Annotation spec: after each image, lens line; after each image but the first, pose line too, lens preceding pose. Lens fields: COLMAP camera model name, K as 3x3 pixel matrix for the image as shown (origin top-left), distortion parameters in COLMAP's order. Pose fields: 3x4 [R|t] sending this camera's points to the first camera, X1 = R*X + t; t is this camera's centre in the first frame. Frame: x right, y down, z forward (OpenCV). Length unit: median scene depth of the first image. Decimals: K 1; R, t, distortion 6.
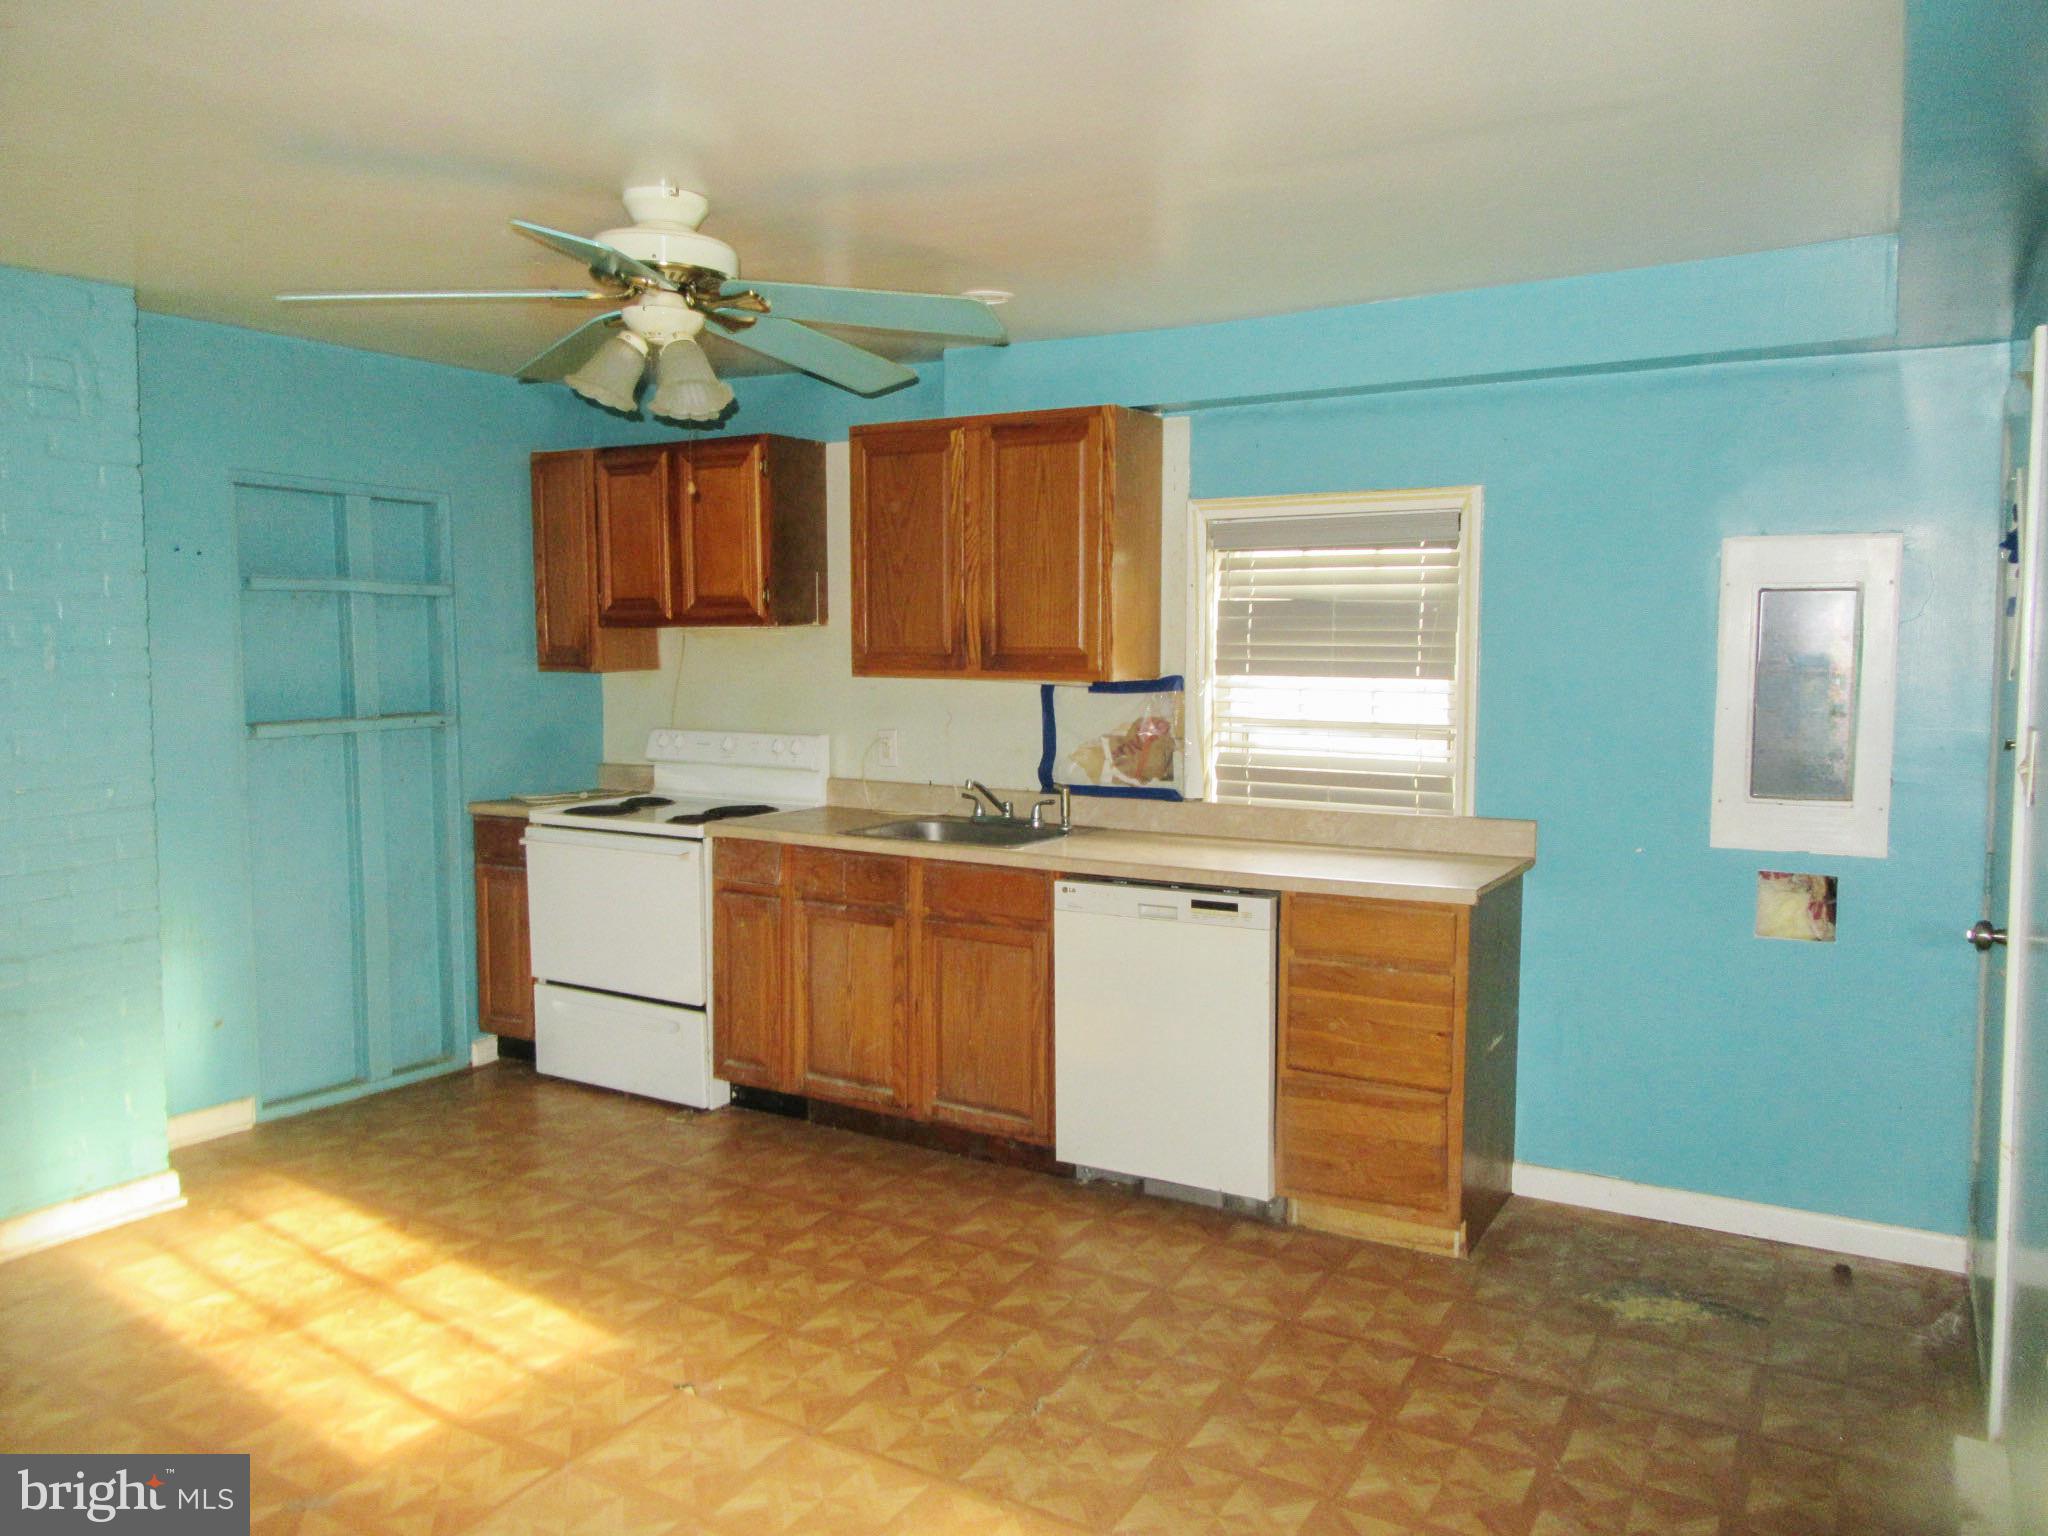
lens RADIAL K [[1506.2, 0, 1024.0], [0, 1506.2, 768.0], [0, 0, 1]] dist [-0.015519, -0.003905]
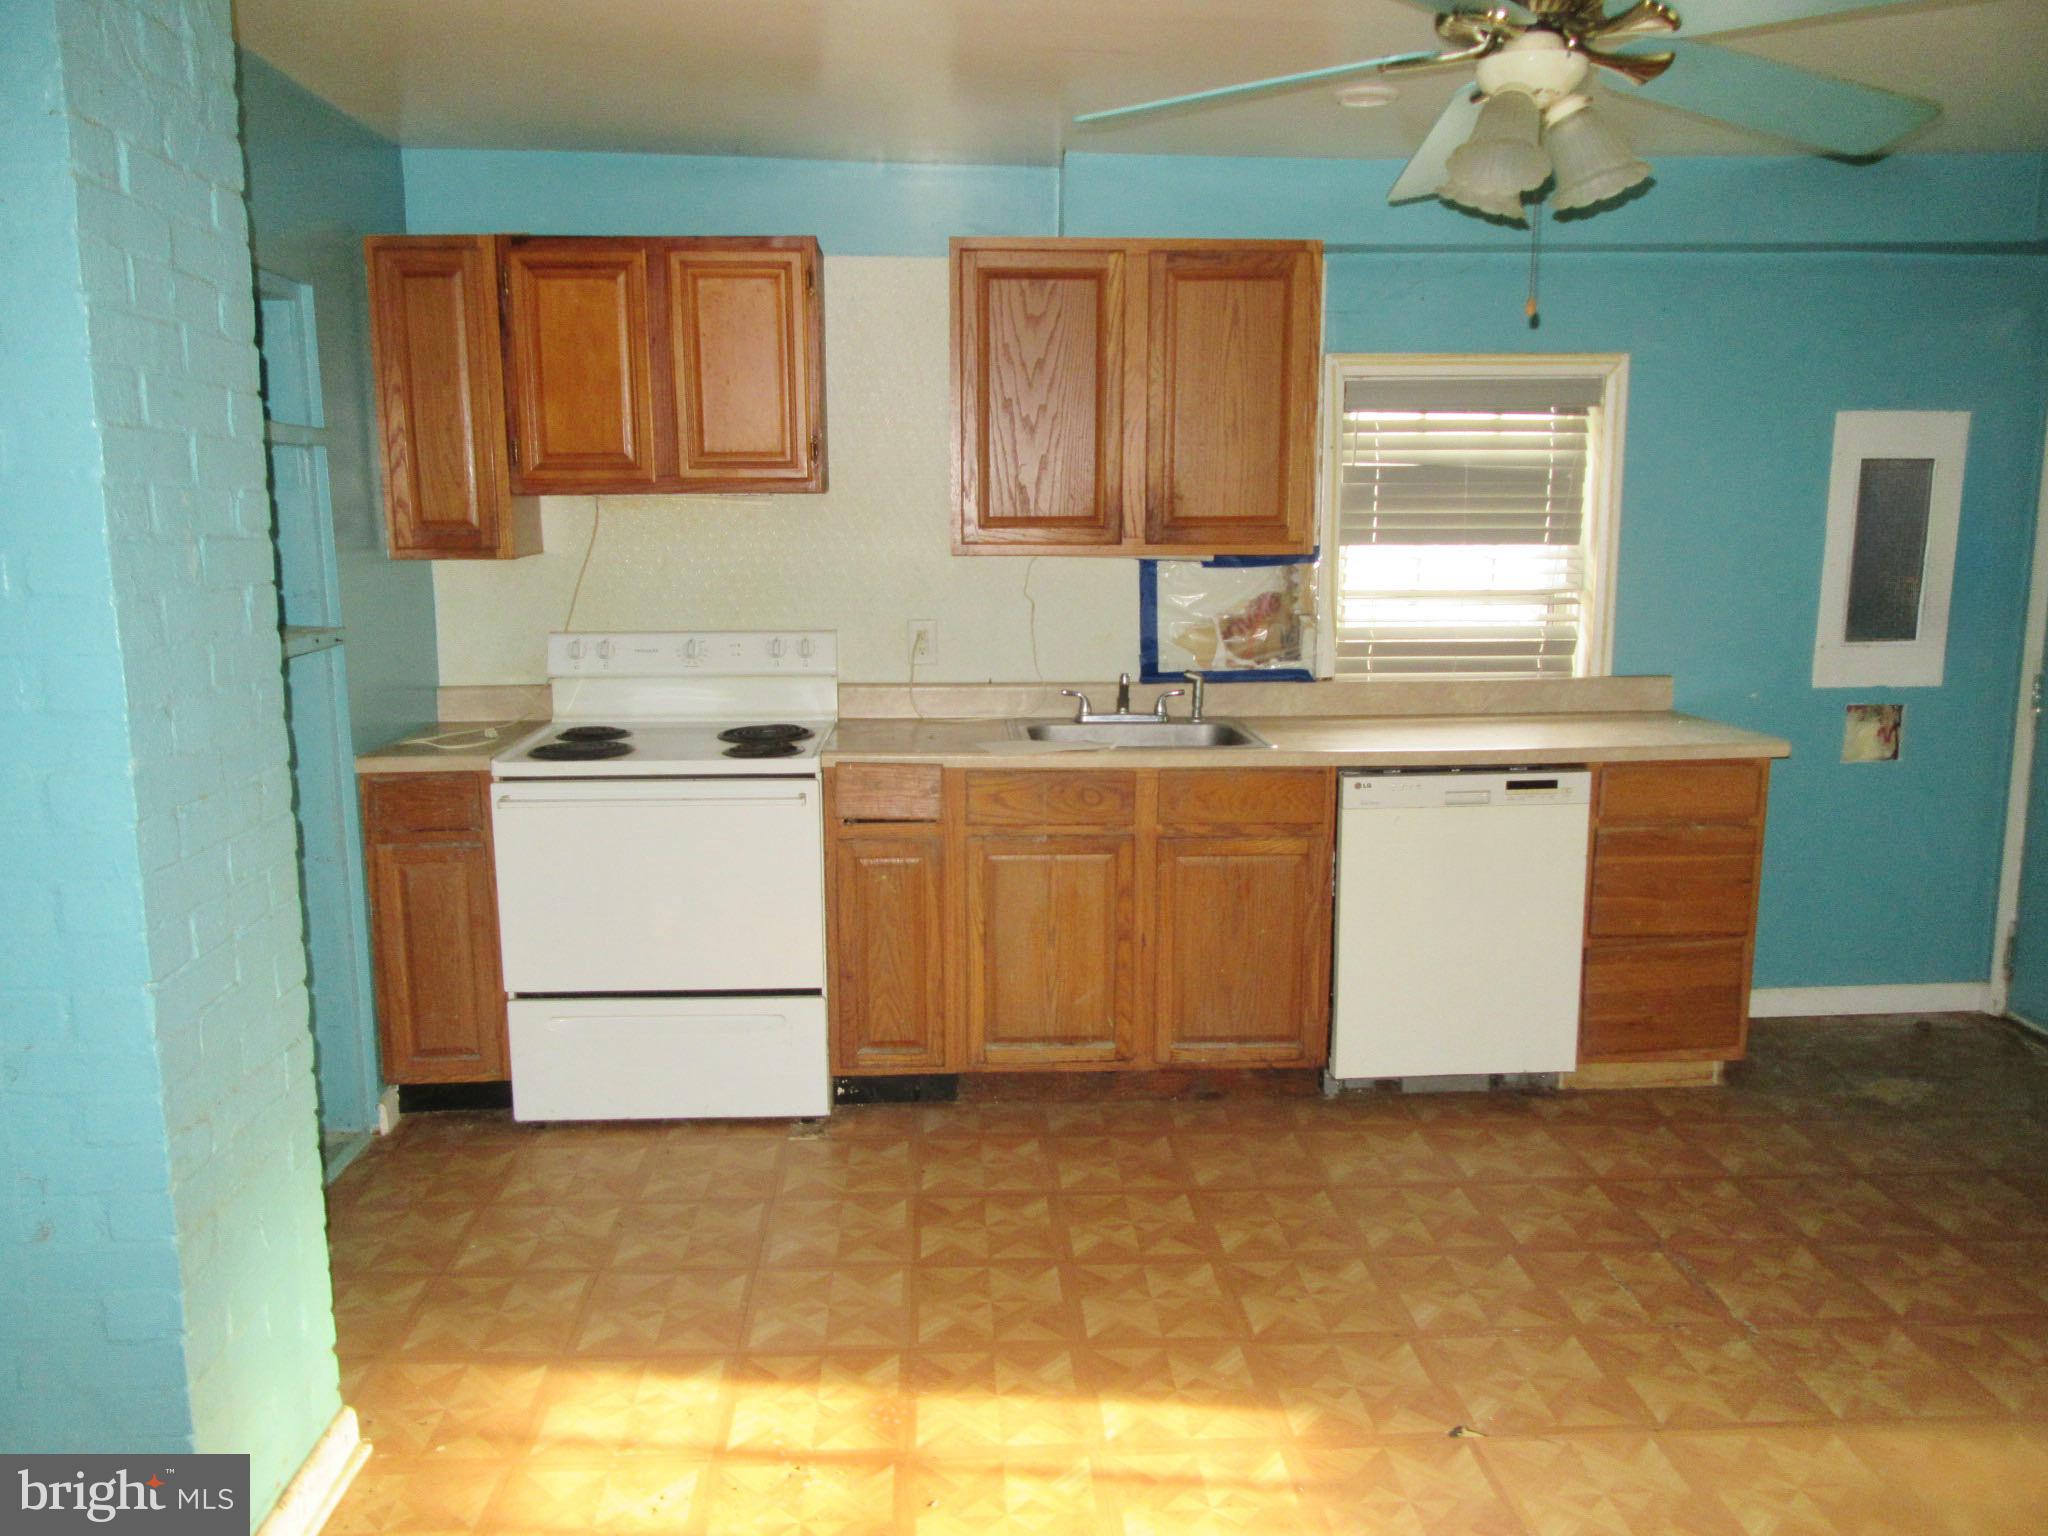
lens RADIAL K [[1501.5, 0, 1024.0], [0, 1501.5, 768.0], [0, 0, 1]] dist [-0.002170, -0.003315]
pose [[0.833142, -0.099827, 0.543974, -0.623009], [0.053269, 0.993487, 0.100732, -0.031445], [-0.550487, -0.054947, 0.833034, 0.352482]]
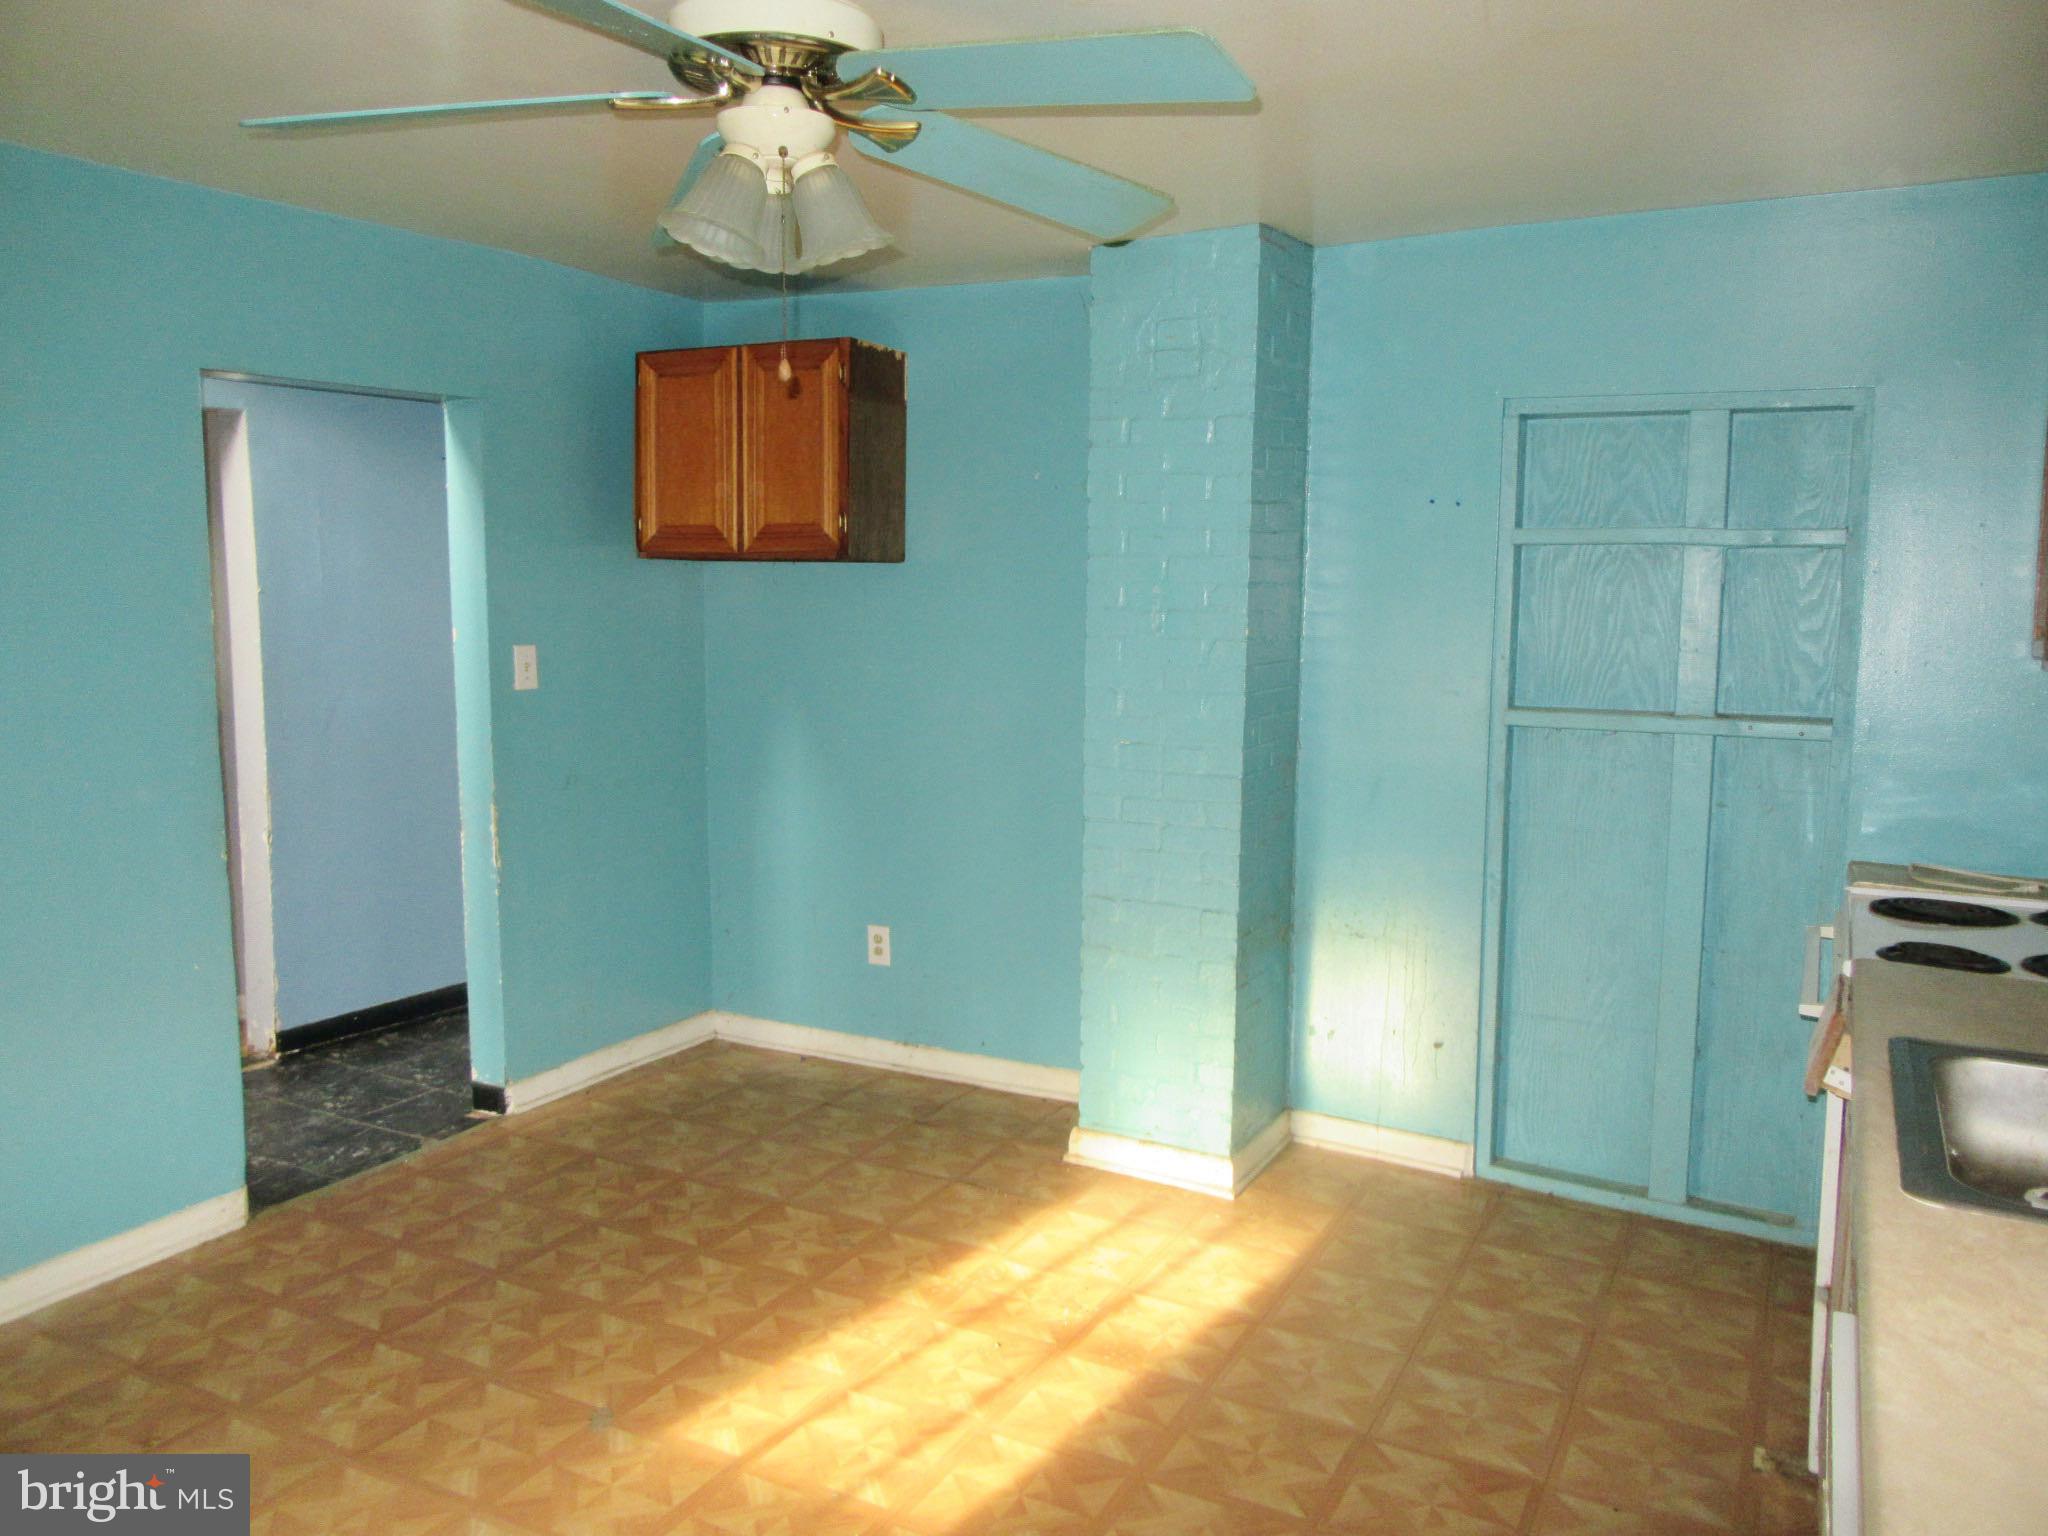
lens RADIAL K [[1506.2, 0, 1024.0], [0, 1506.2, 768.0], [0, 0, 1]] dist [-0.015519, -0.003905]
pose [[0.034105, 0.115163, -0.992761, 0.337036], [-0.102758, 0.988478, 0.111136, -0.067712], [0.994122, 0.098224, 0.045546, 0.778361]]
